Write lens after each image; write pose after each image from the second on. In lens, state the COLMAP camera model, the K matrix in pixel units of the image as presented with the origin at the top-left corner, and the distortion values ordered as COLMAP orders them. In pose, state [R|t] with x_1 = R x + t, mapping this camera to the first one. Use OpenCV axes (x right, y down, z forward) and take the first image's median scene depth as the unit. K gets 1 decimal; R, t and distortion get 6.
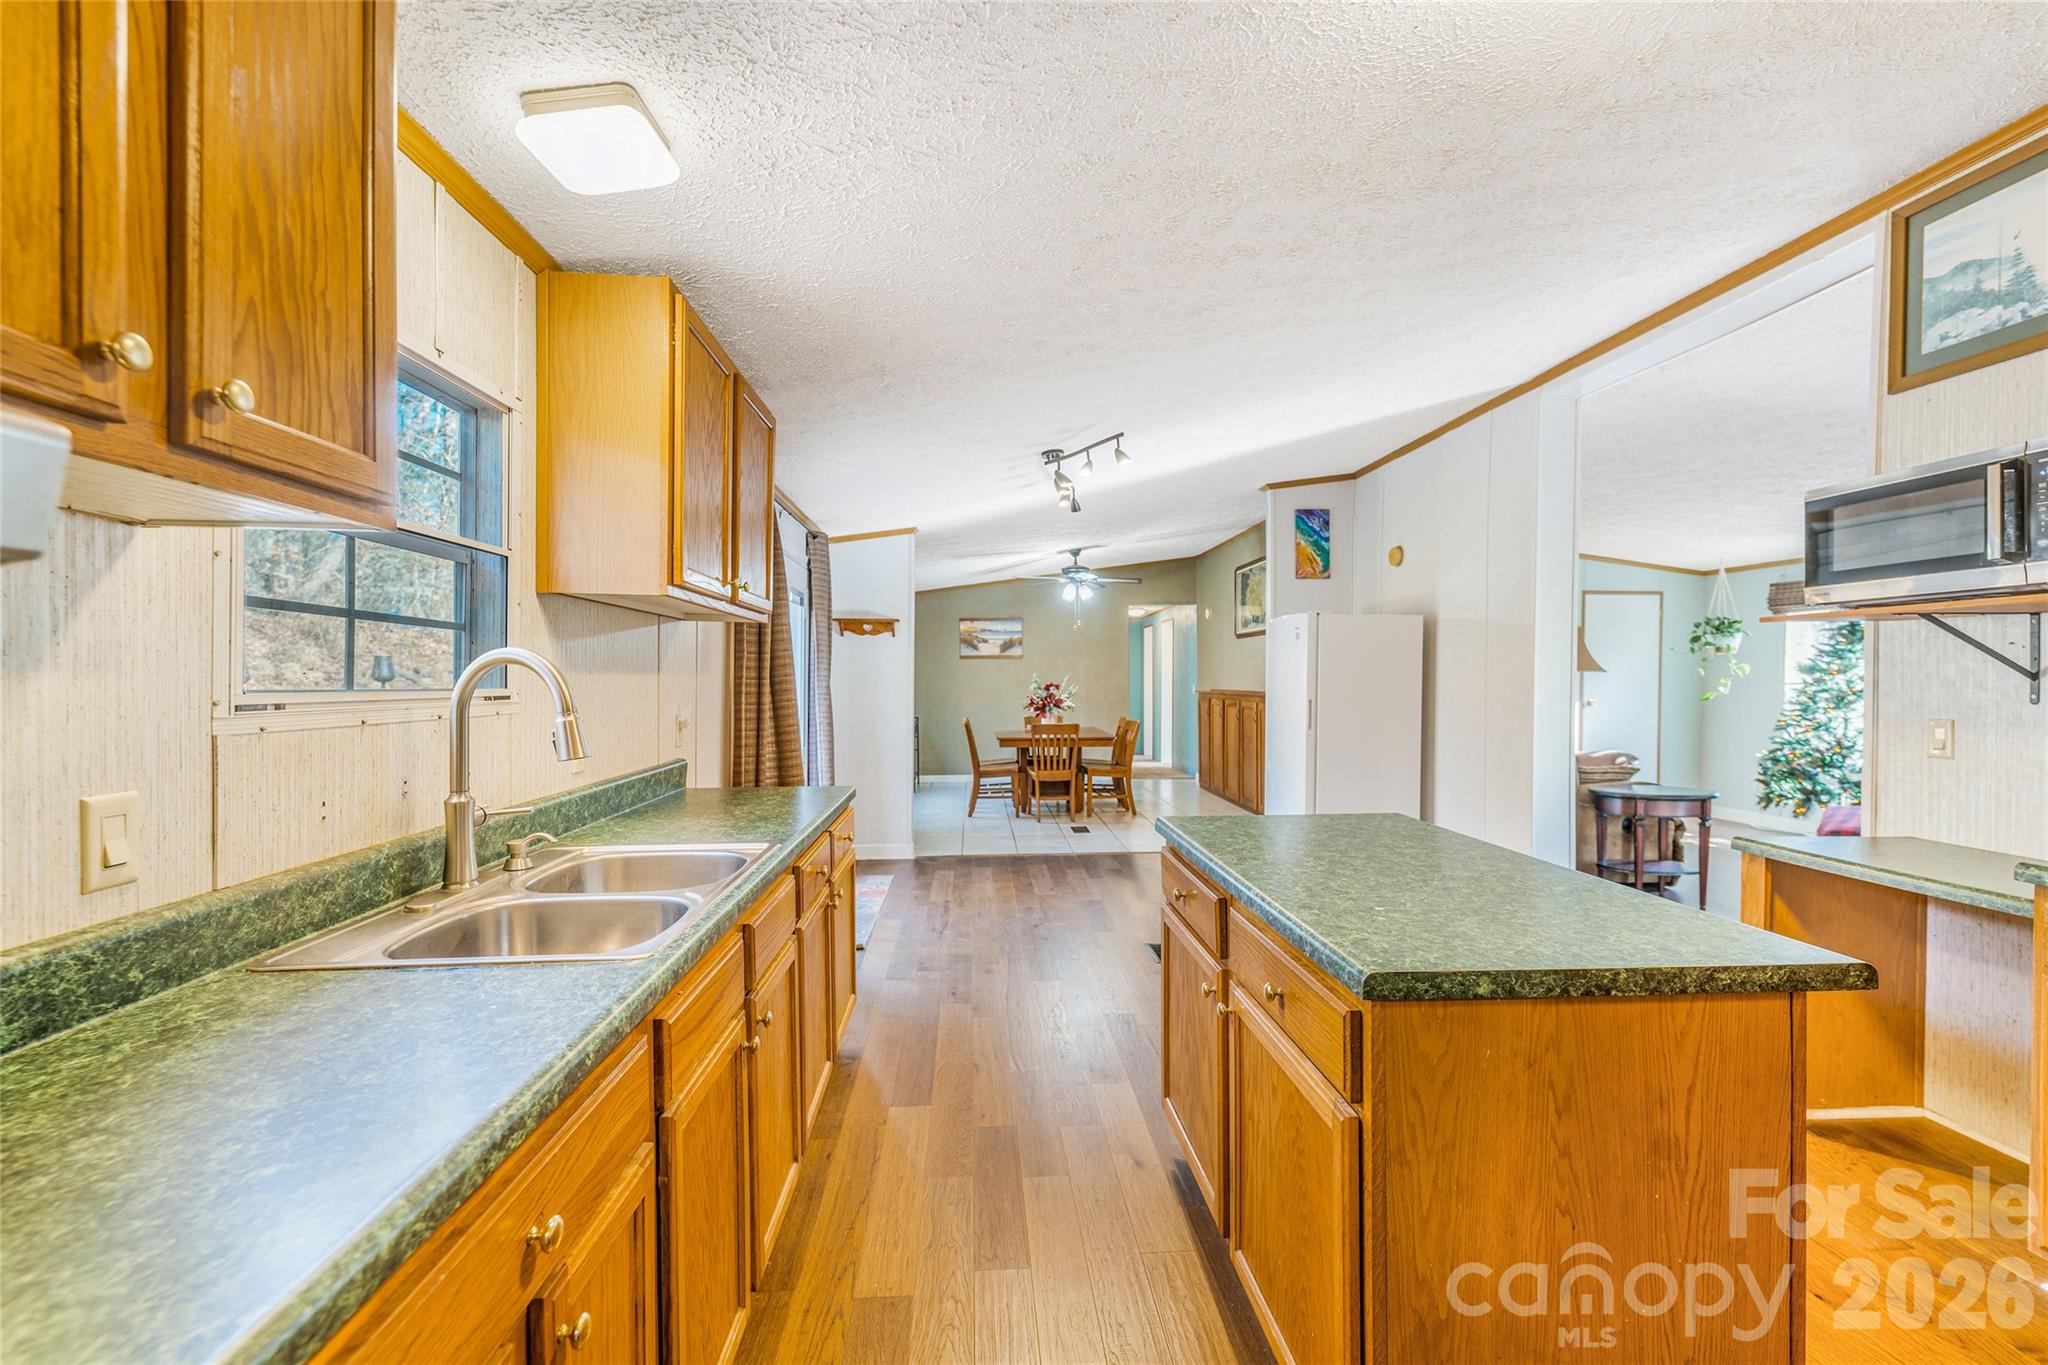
lens RADIAL K [[852.3, 0, 1025.6], [0, 852.3, 680.7], [0, 0, 1]] dist [0.011107, -0.000888]
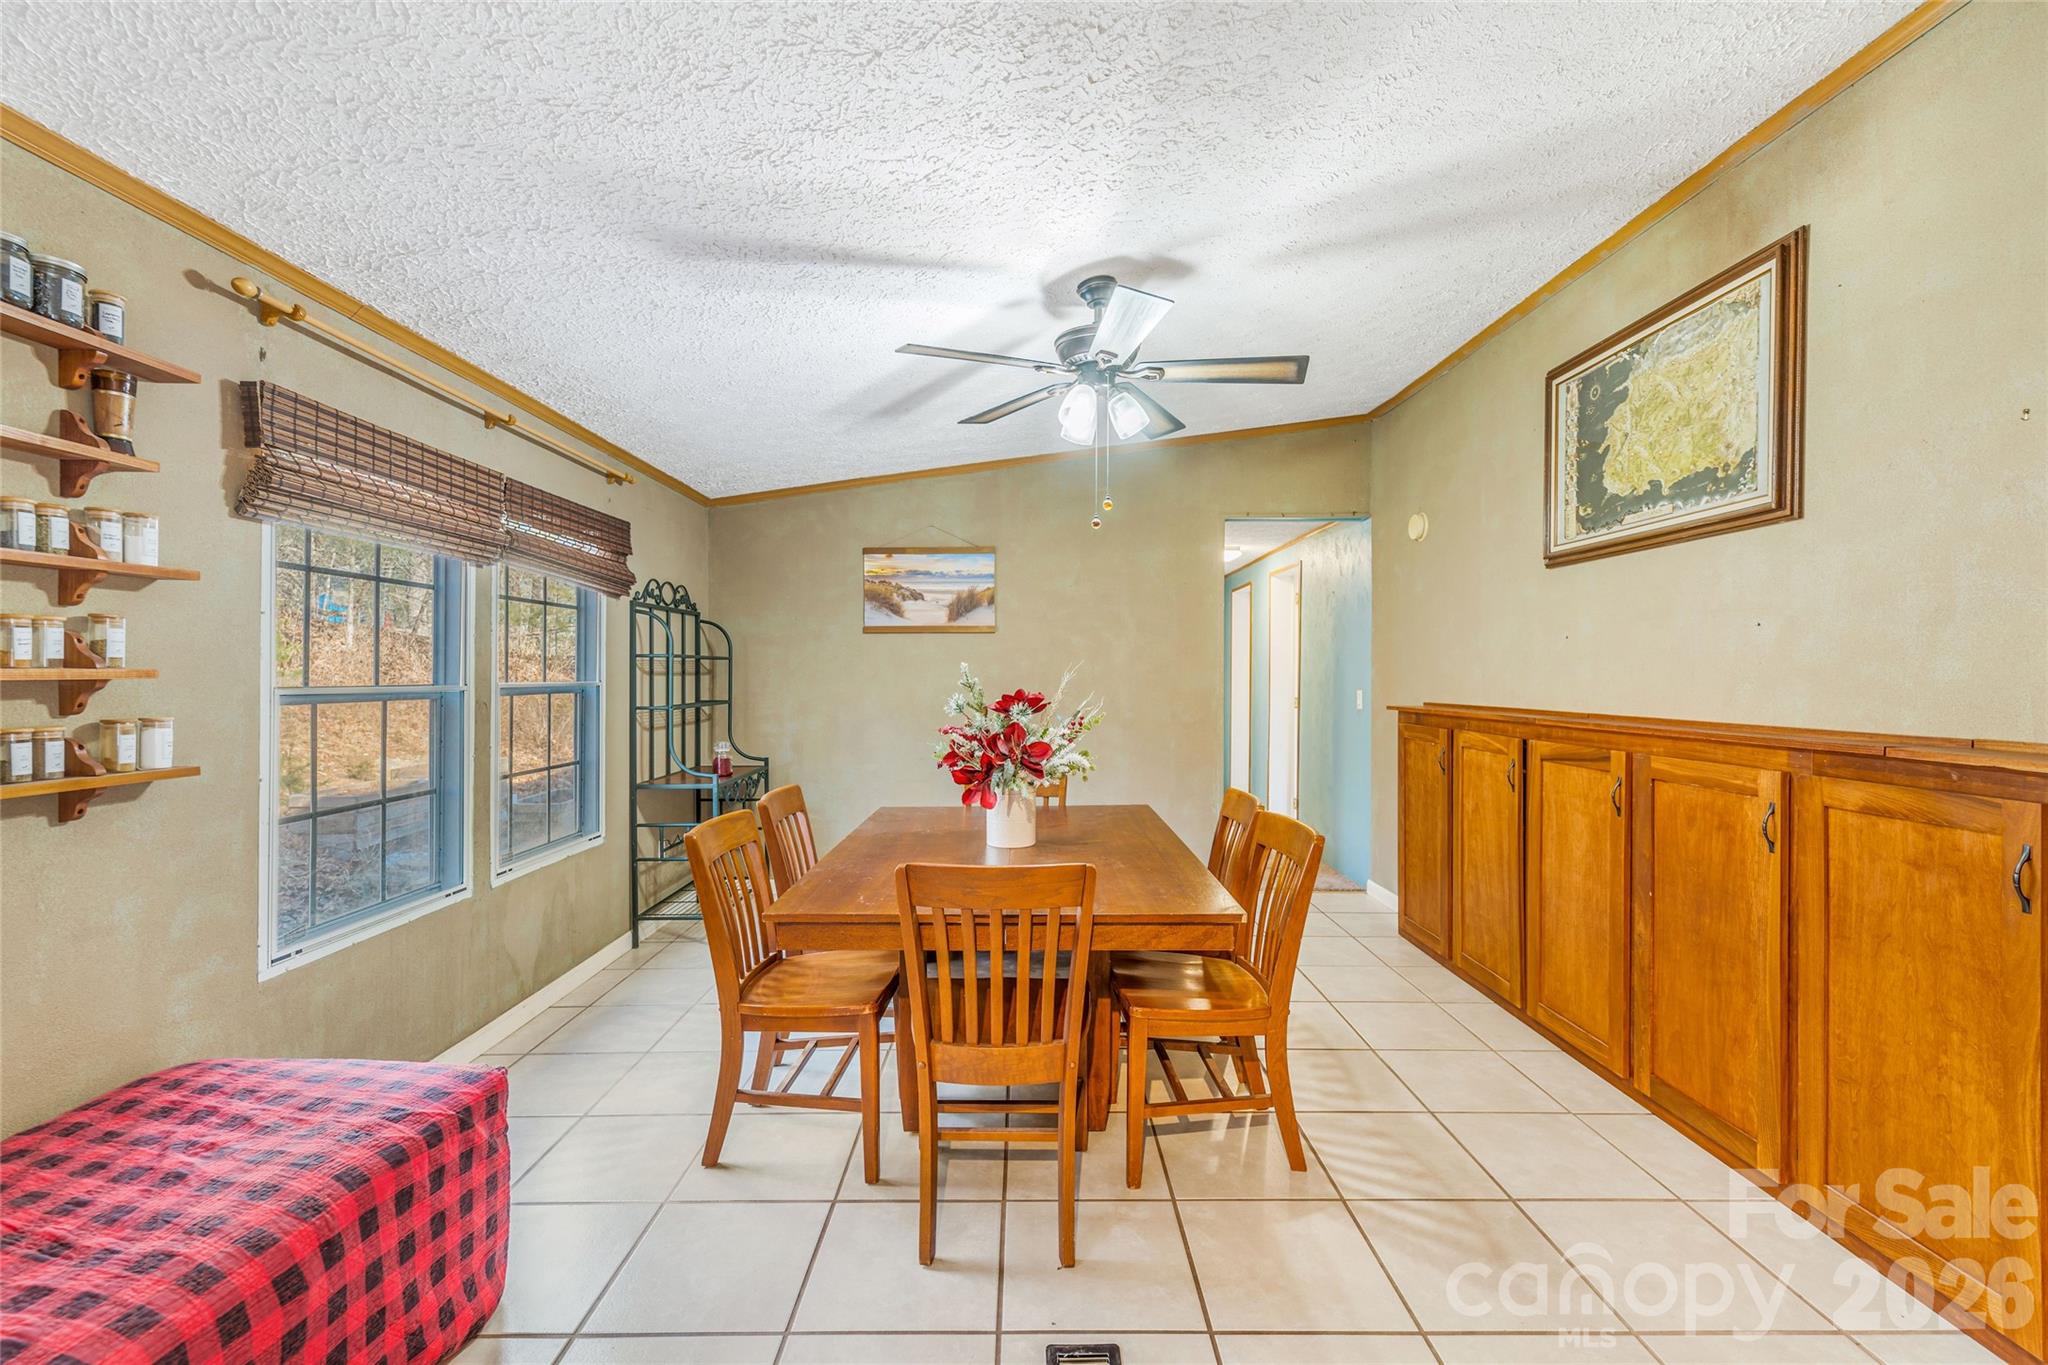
lens RADIAL K [[852.3, 0, 1040.3], [0, 852.3, 679.8], [0, 0, 1]] dist [0.011107, -0.000888]
pose [[0.998827, 0.002808, -0.048349, 0.042733], [-0.002712, 0.999994, 0.002042, -0.001725], [0.048354, -0.001909, 0.998828, 0.537560]]
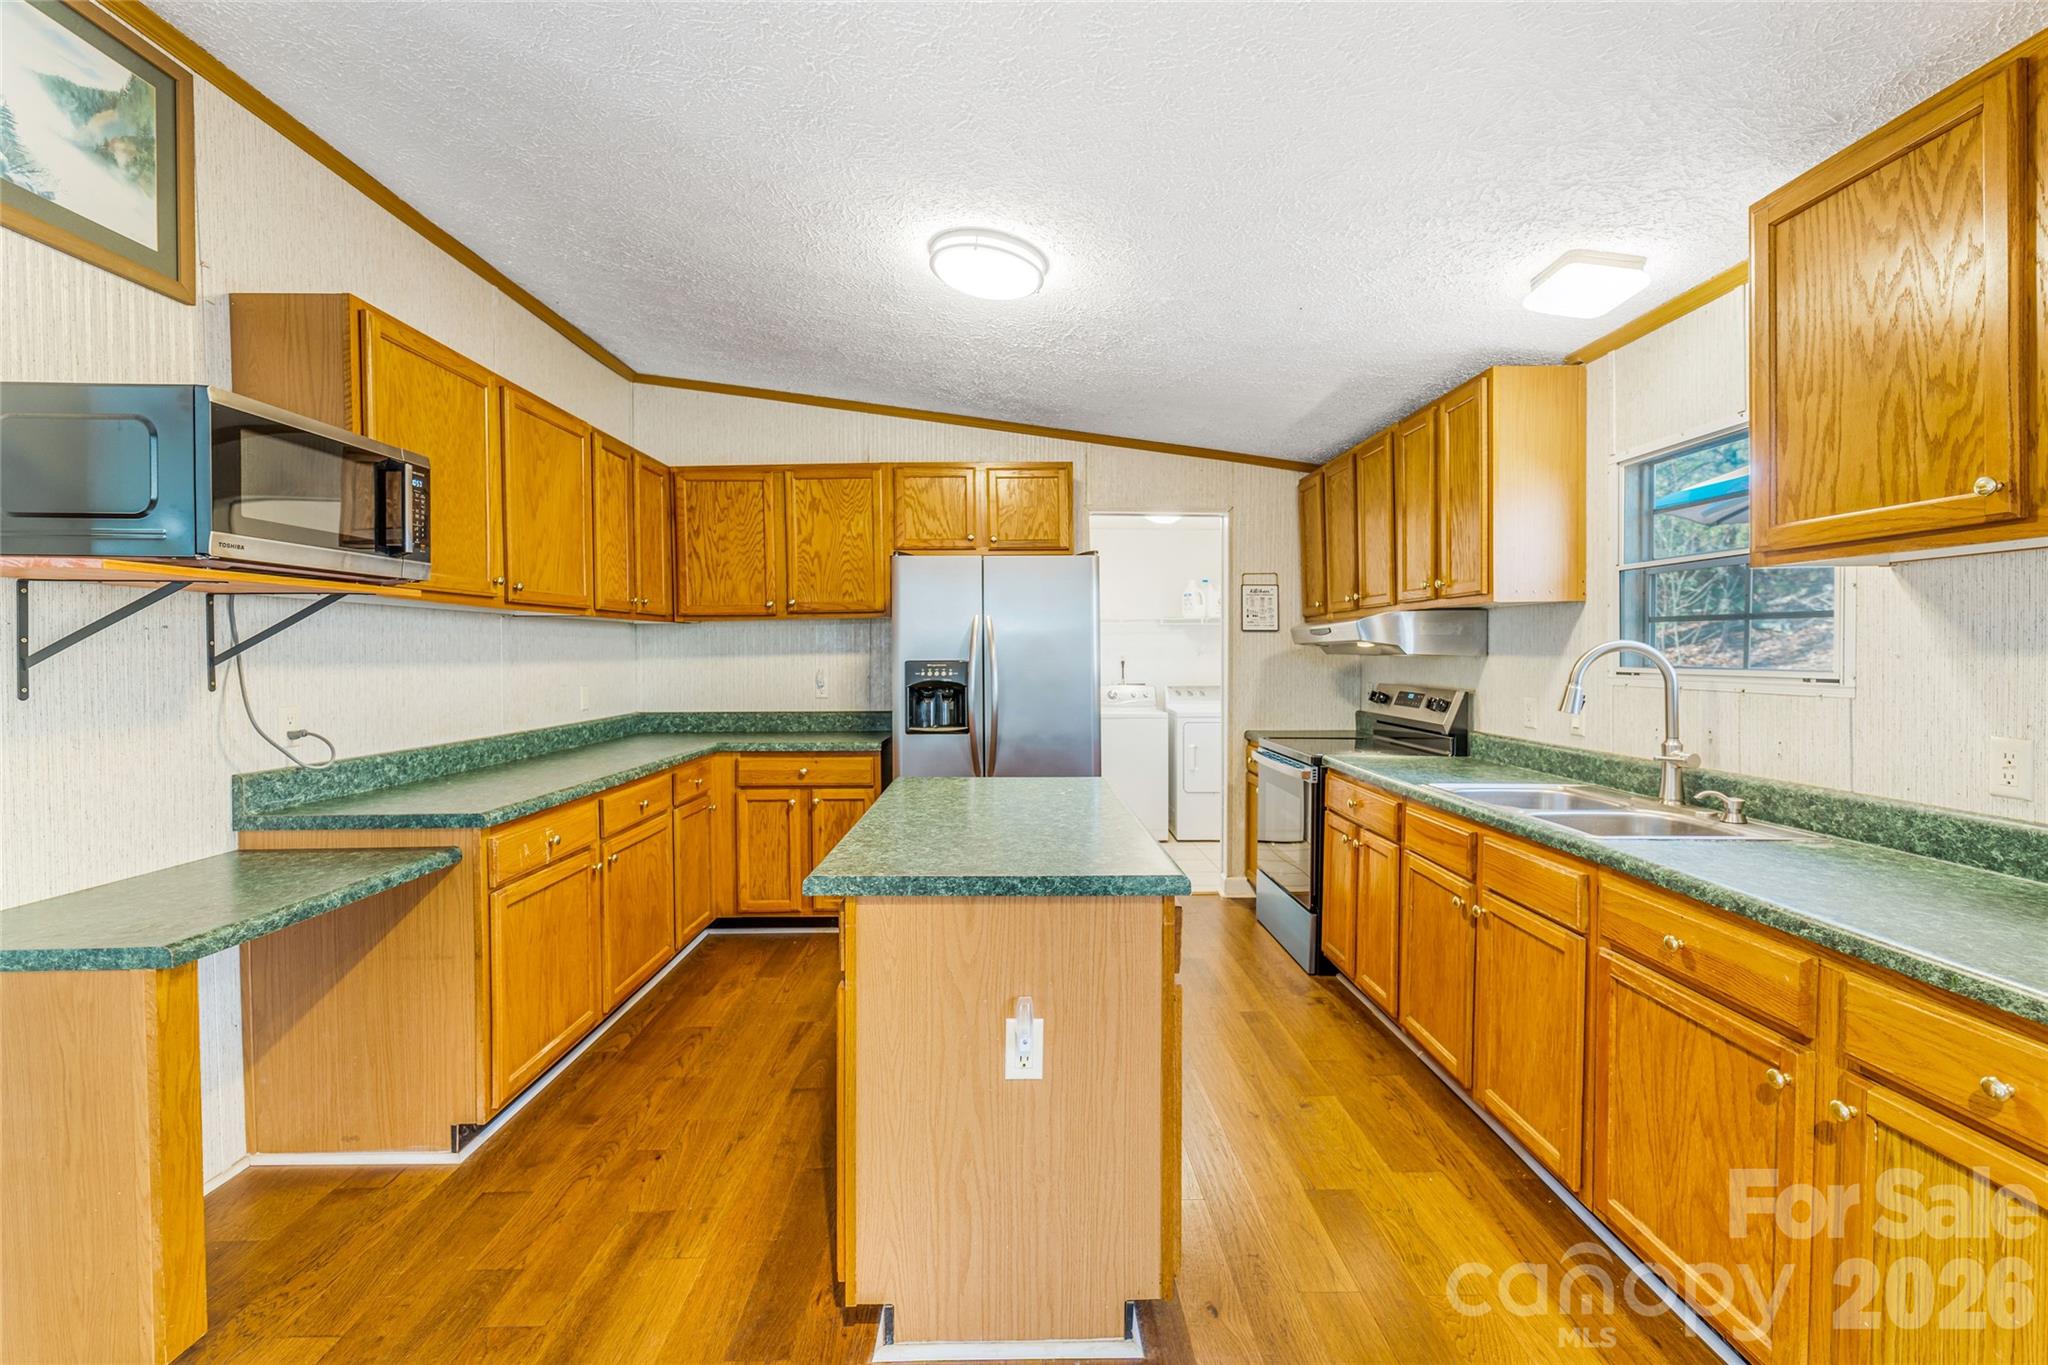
lens RADIAL K [[852.3, 0, 1030.4], [0, 852.3, 669.8], [0, 0, 1]] dist [0.011107, -0.000888]
pose [[-0.999182, -0.000746, 0.040425, 0.071562], [0.000226, 0.999711, 0.024040, -0.002204], [-0.040431, 0.024030, -0.998893, 0.308427]]
